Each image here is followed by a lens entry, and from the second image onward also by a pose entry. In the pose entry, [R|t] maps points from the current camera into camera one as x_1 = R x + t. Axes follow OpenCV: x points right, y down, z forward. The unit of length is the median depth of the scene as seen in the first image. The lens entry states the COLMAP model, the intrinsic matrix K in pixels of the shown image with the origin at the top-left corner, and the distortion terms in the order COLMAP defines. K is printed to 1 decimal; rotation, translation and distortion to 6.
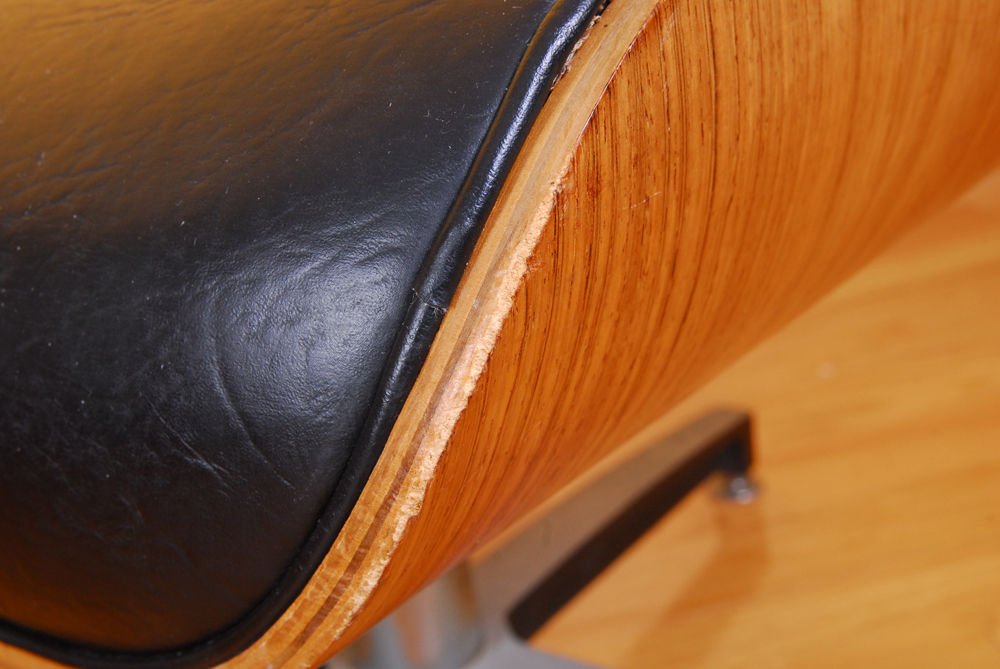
lens RADIAL K [[1746.8, 0, 493.5], [0, 1746.8, 328.3], [0, 0, 1]] dist [-0.129174, 0.000000]
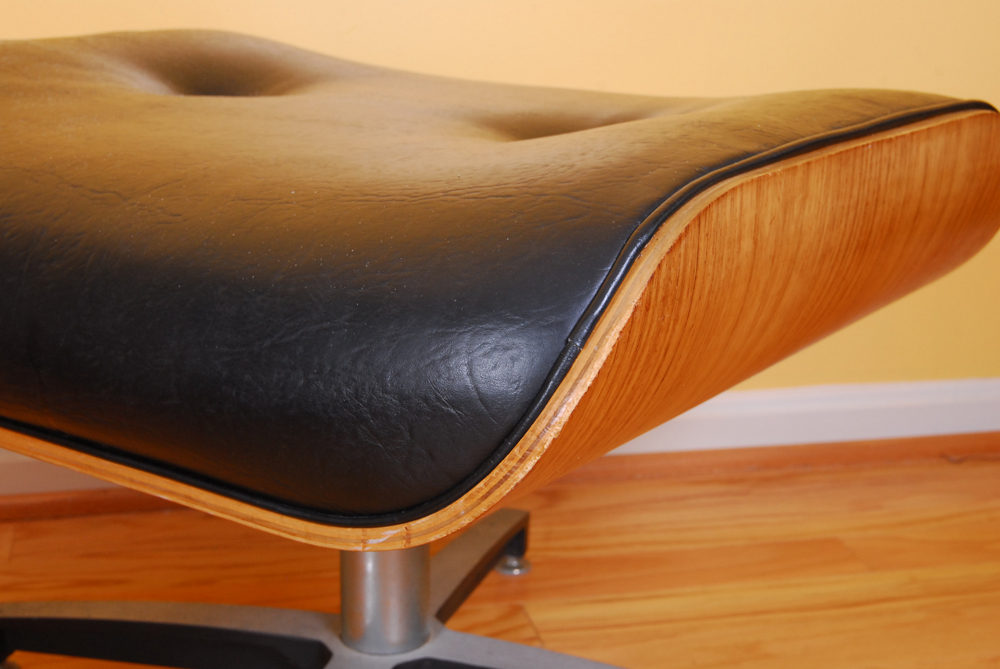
lens RADIAL K [[1663.0, 0, 505.1], [0, 1663.0, 338.2], [0, 0, 1]] dist [-0.066891, 0.000000]
pose [[0.982498, 0.132521, 0.130902, -0.391855], [-0.115575, 0.984816, -0.129534, 0.255446], [-0.146080, 0.112138, 0.982897, -1.086081]]
